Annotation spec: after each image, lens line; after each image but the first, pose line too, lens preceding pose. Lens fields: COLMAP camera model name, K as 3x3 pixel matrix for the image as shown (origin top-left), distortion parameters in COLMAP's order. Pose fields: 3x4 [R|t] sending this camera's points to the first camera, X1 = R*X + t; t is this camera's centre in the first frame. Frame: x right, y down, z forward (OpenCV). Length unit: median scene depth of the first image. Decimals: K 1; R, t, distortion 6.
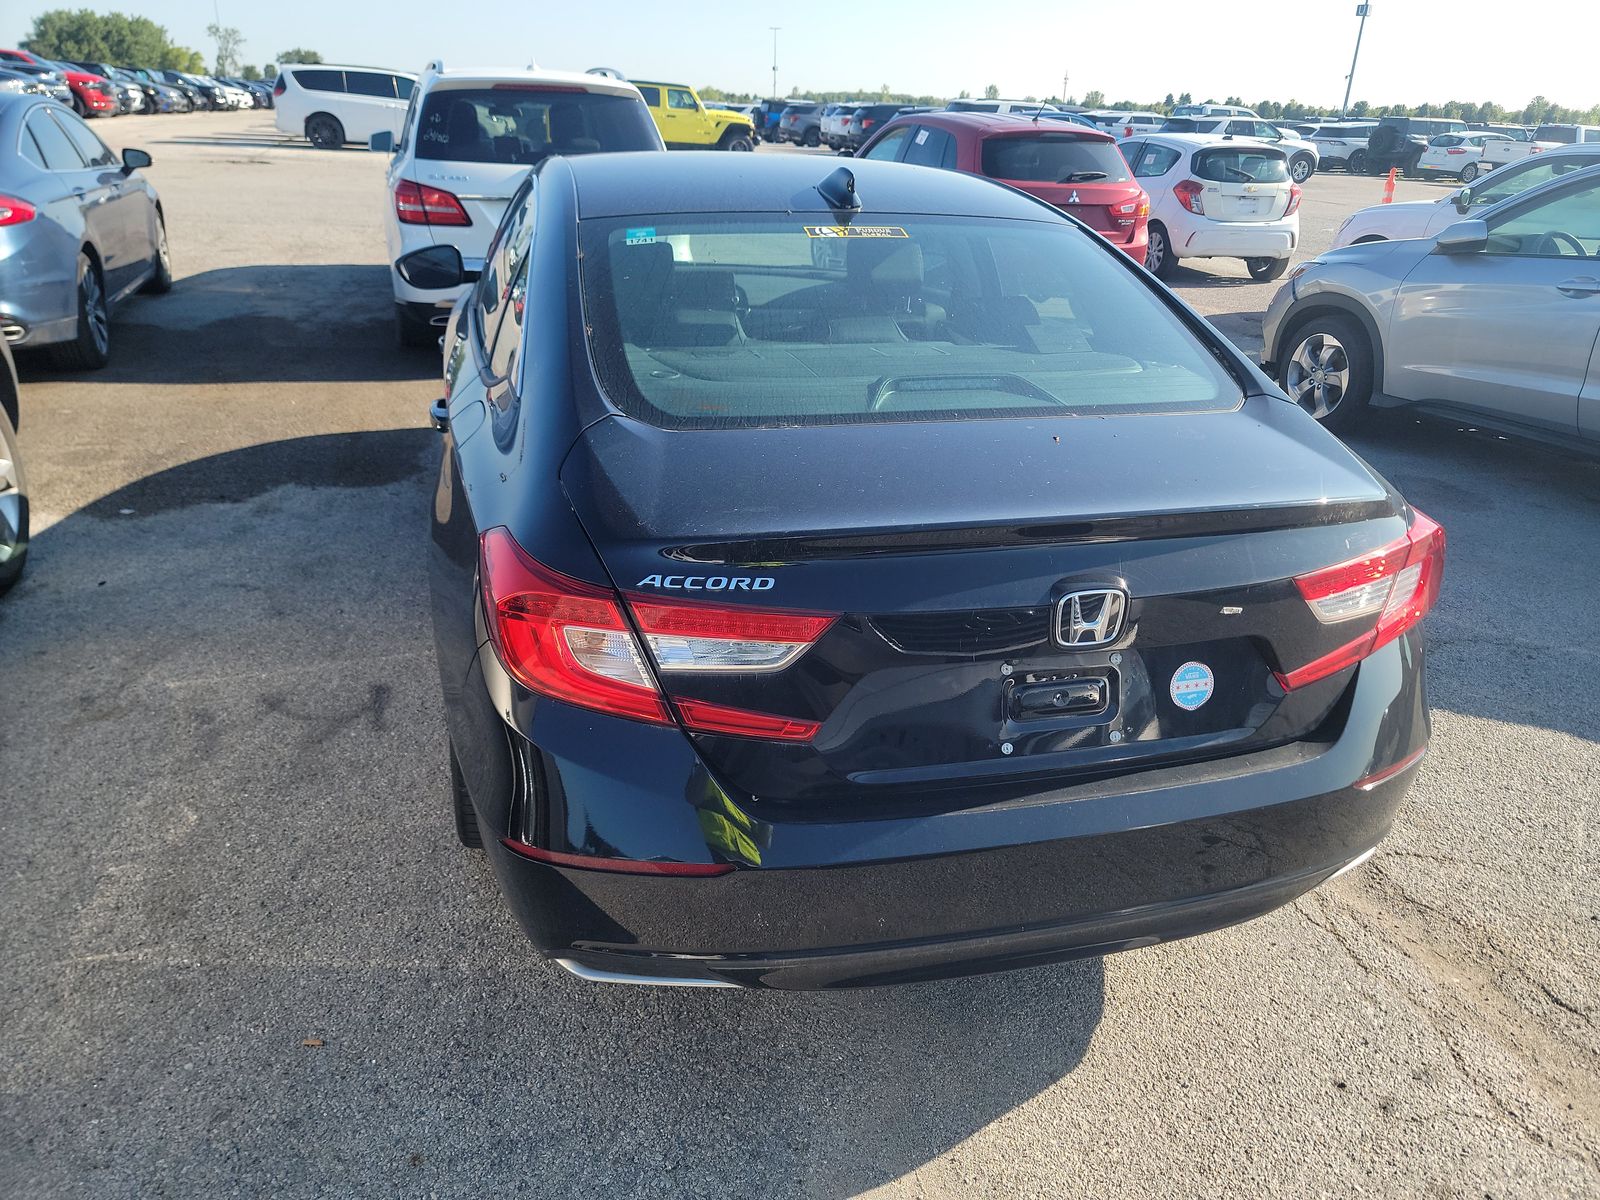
lens RADIAL K [[1139.6, 0, 812.1], [0, 1139.6, 600.6], [0, 0, 1]] dist [0.062565, -0.042944]
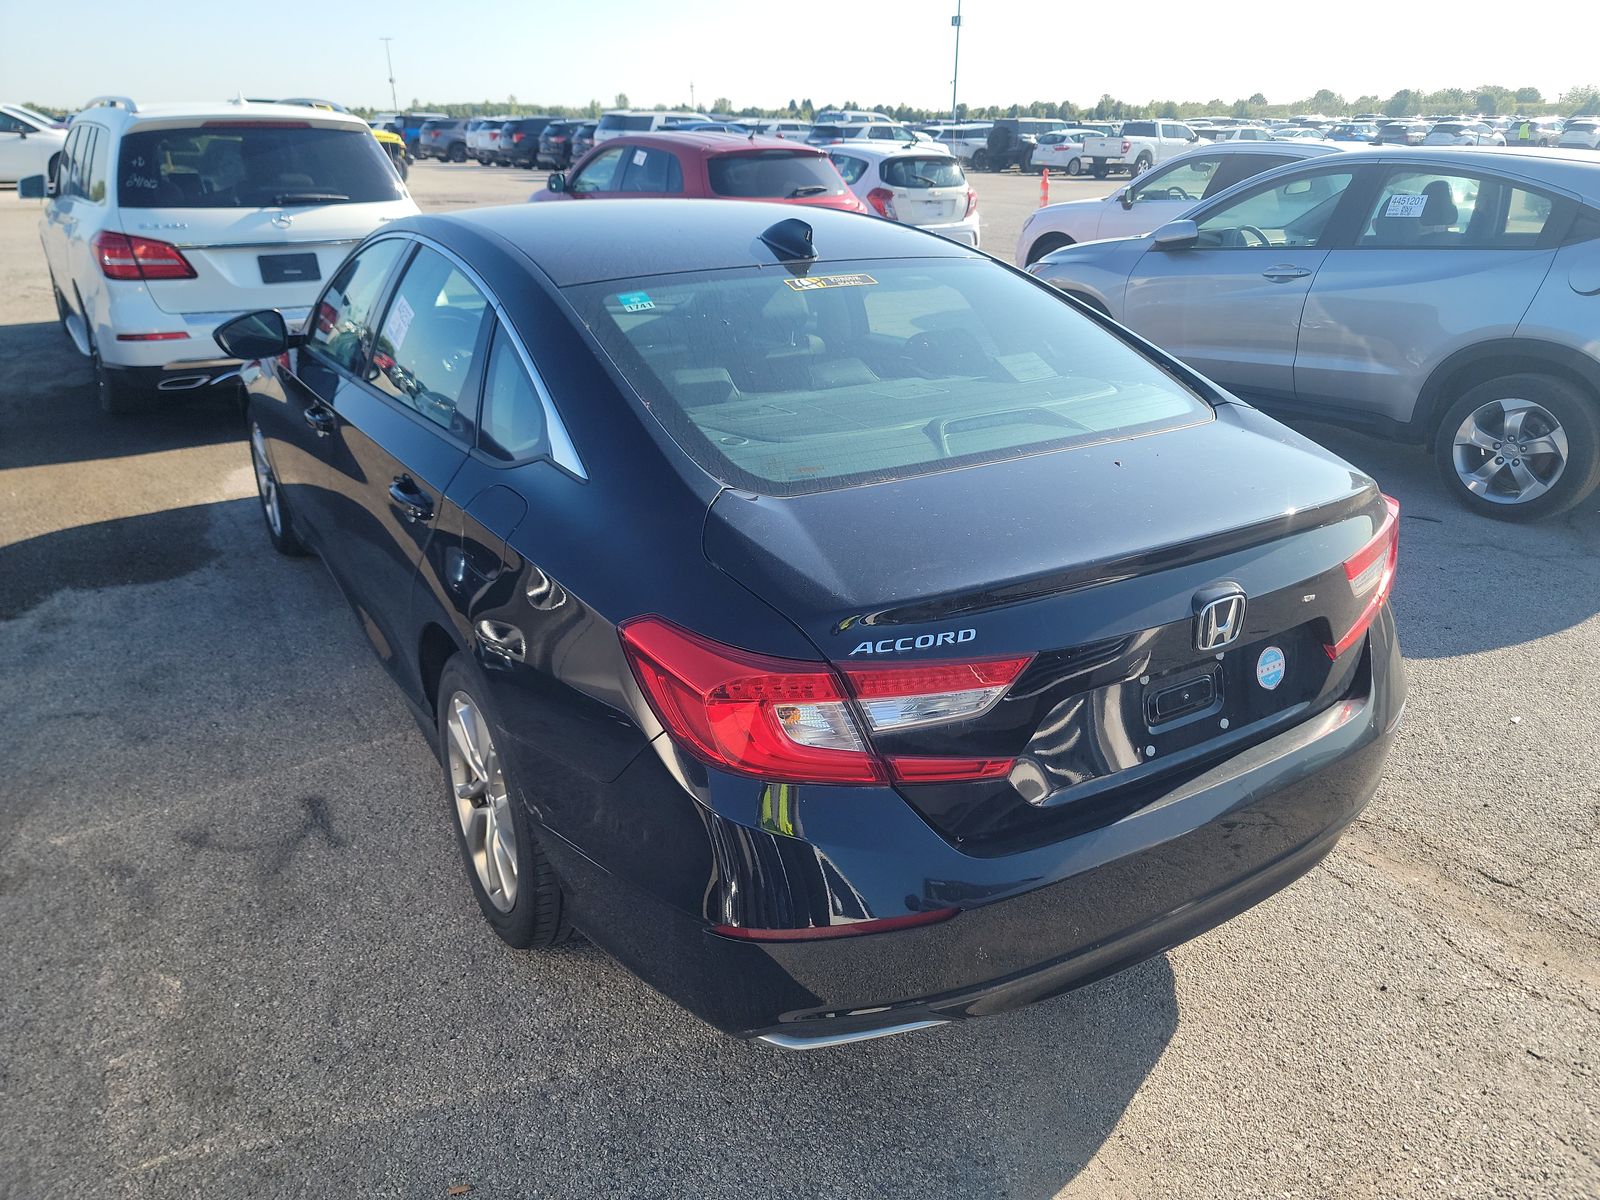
lens RADIAL K [[1139.6, 0, 812.1], [0, 1139.6, 600.6], [0, 0, 1]] dist [0.062565, -0.042944]
pose [[0.957525, -0.138073, 0.253145, -0.254254], [0.139657, 0.990130, 0.011791, -0.045481], [-0.252275, 0.024063, 0.967356, 0.011598]]
